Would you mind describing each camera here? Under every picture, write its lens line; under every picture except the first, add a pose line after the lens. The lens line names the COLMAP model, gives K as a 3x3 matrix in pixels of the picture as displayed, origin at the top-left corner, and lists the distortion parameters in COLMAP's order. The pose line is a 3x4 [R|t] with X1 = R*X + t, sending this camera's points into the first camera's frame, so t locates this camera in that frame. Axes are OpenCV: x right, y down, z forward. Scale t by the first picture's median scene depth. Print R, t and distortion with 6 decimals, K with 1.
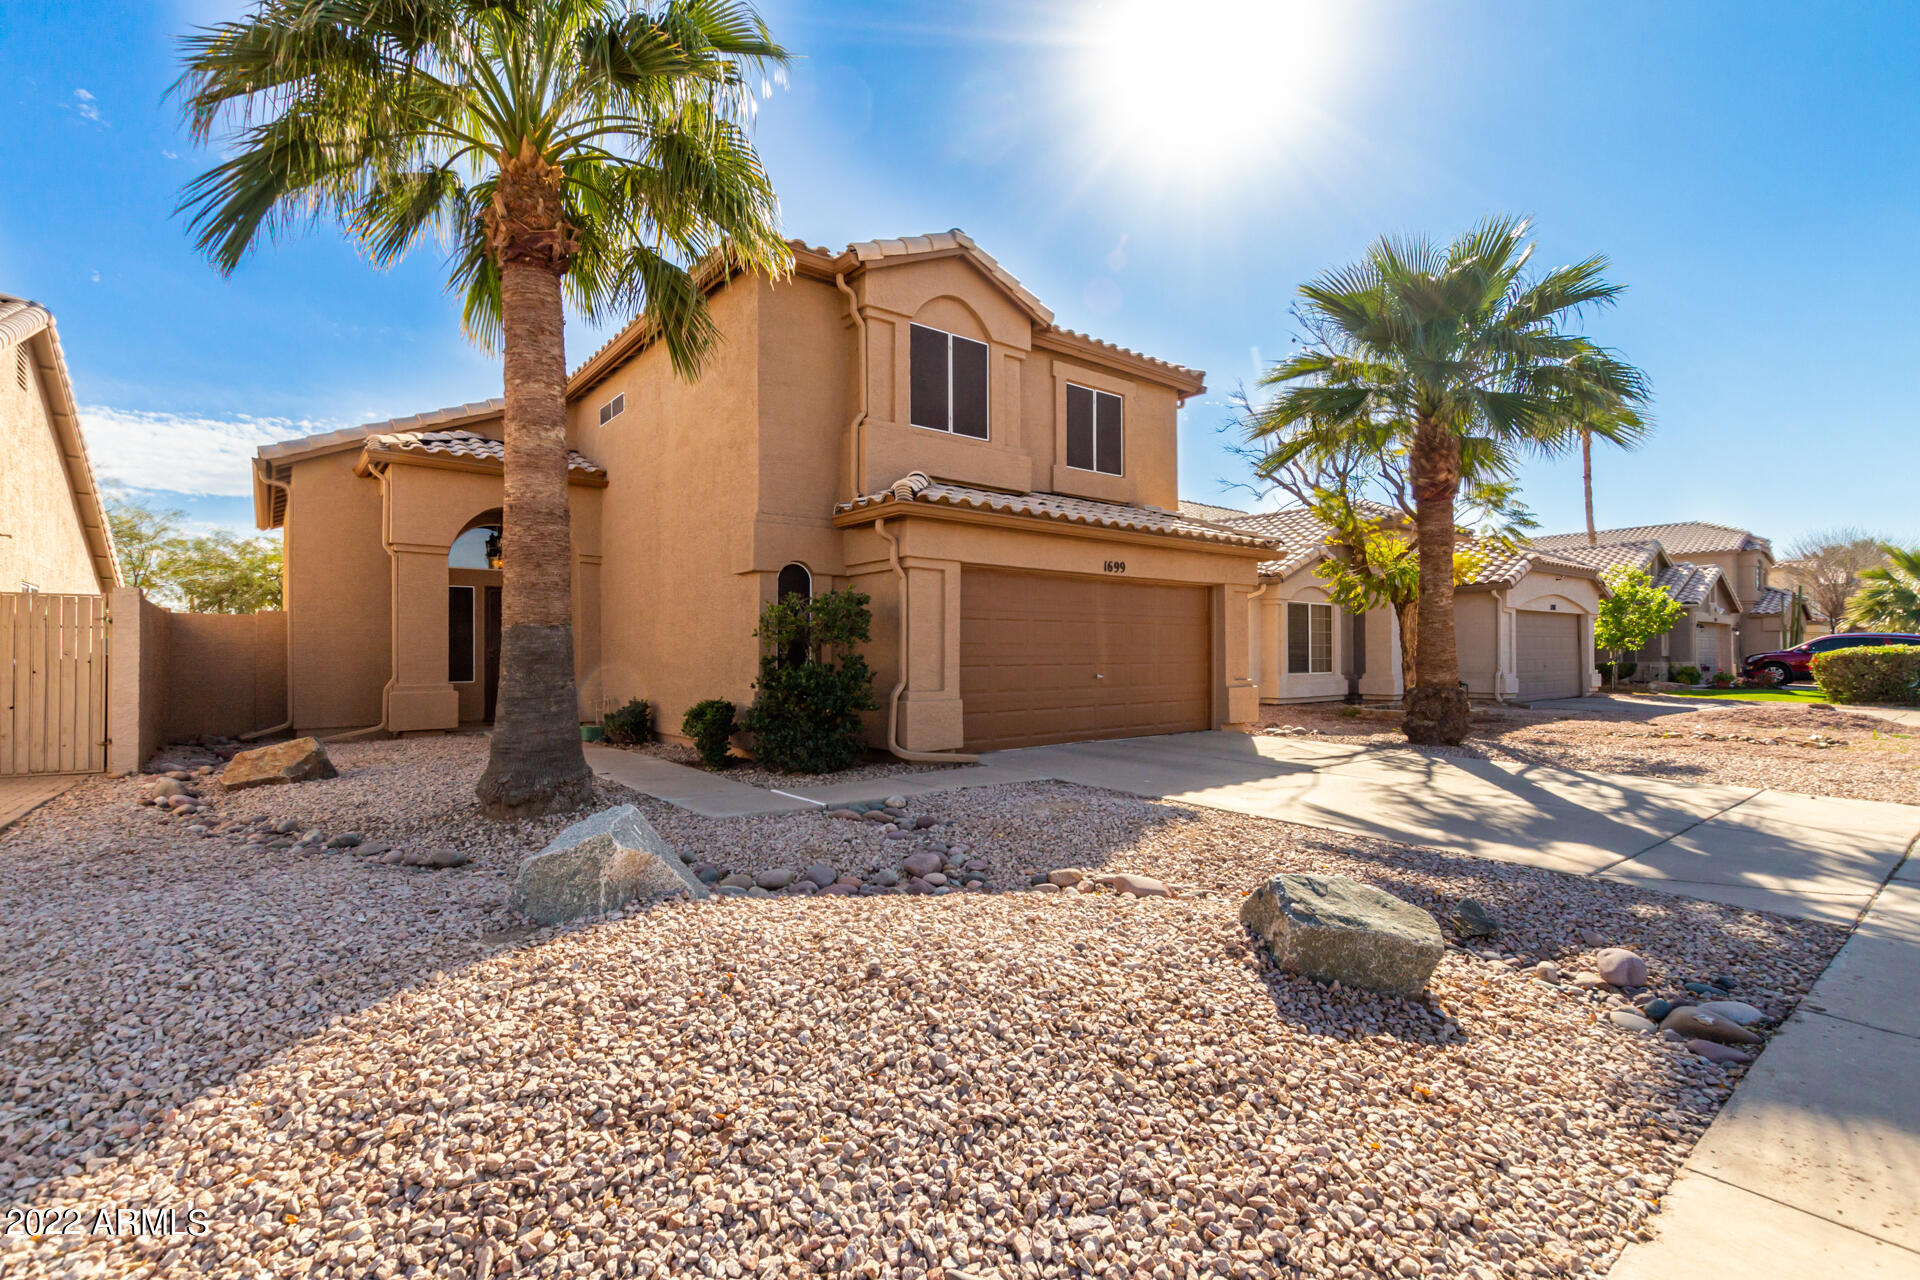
lens RADIAL K [[884.8, 0, 961.6], [0, 884.8, 637.8], [0, 0, 1]] dist [-0.000601, 0.002857]
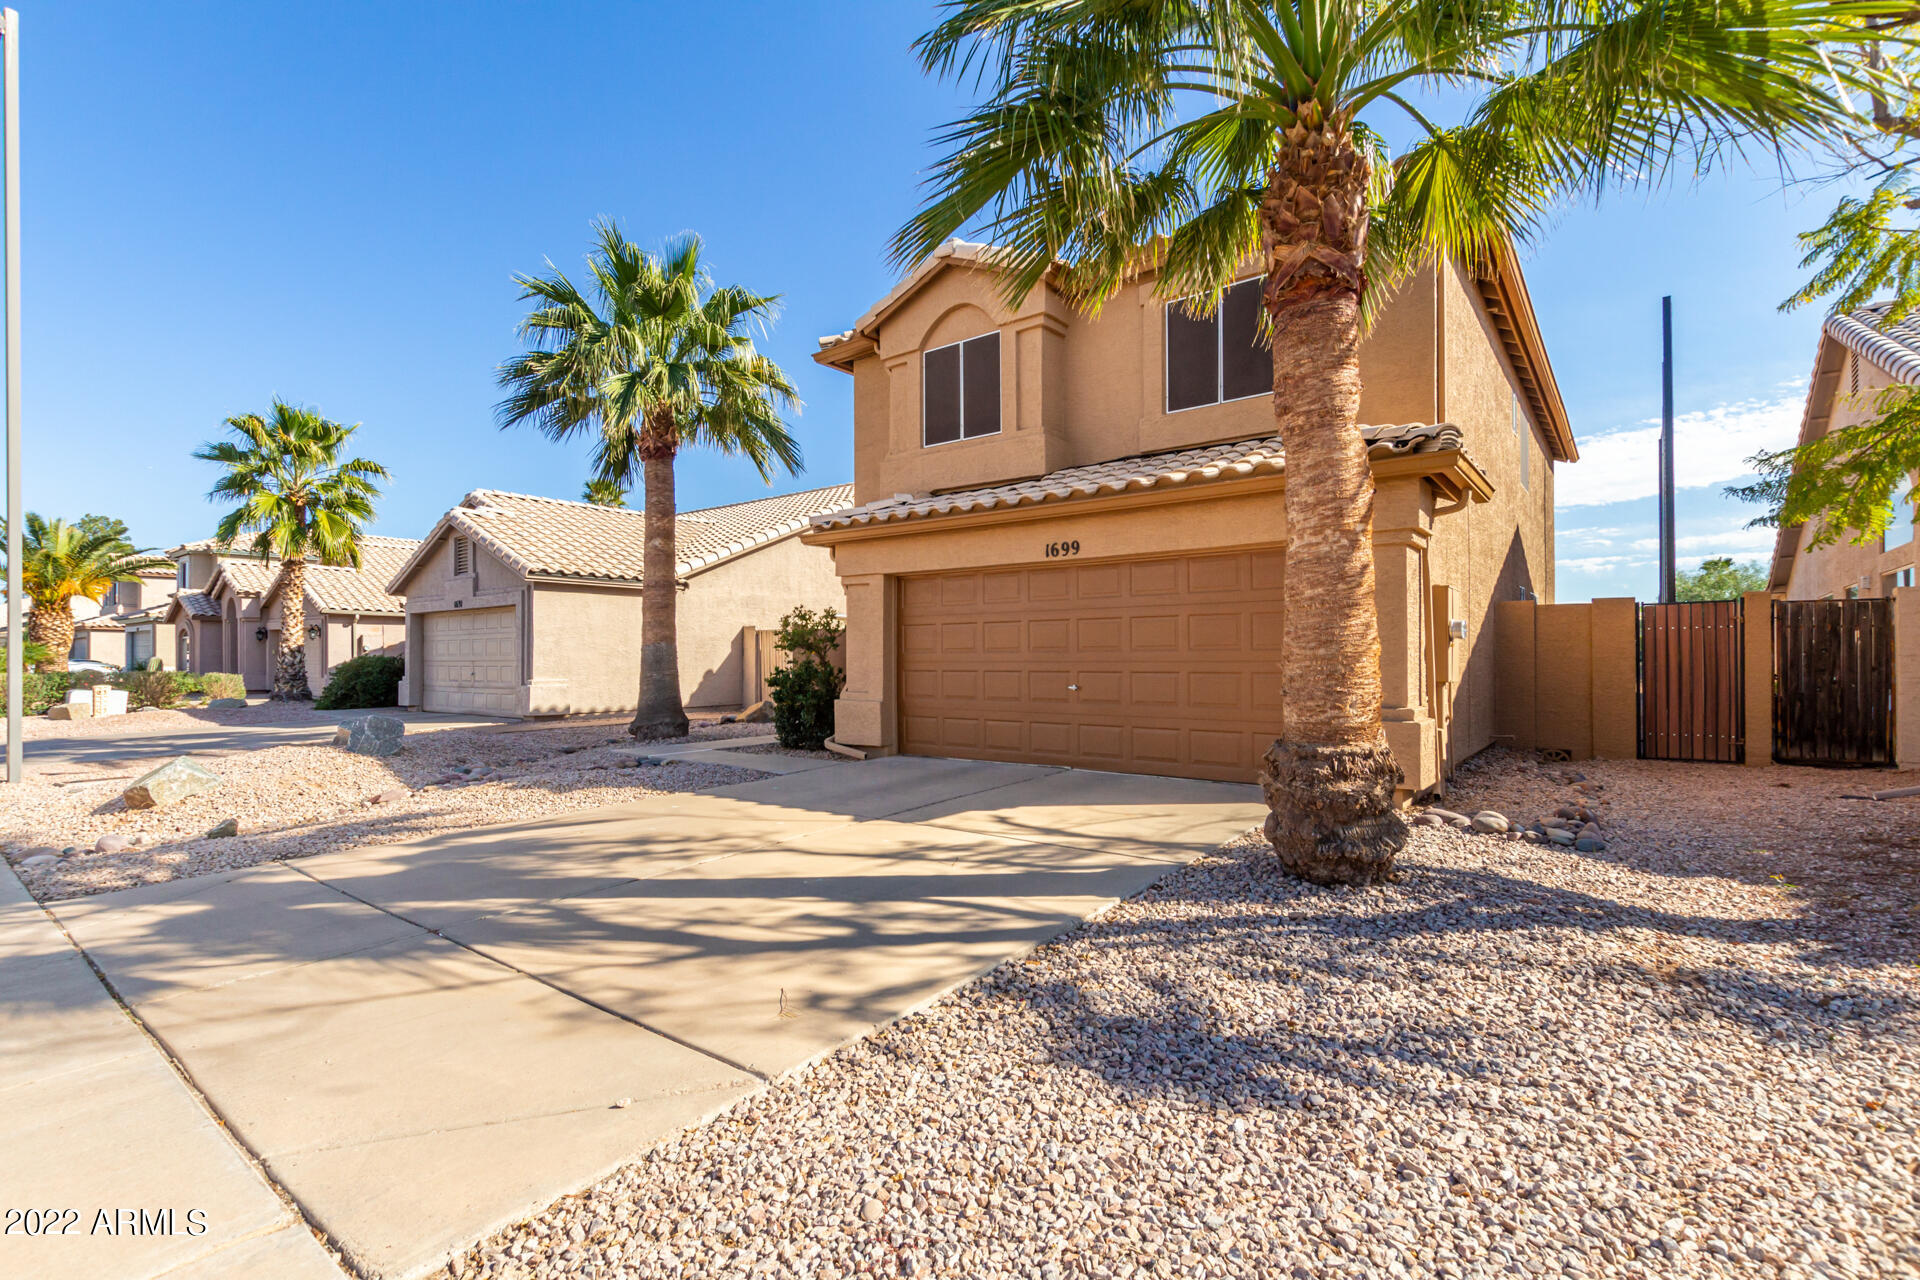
lens RADIAL K [[884.8, 0, 959.5], [0, 884.8, 653.5], [0, 0, 1]] dist [-0.000601, 0.002857]
pose [[0.241973, -0.011113, -0.970219, 0.942616], [0.010369, 0.999907, -0.008867, 0.019924], [0.970227, -0.007914, 0.242066, 0.737609]]
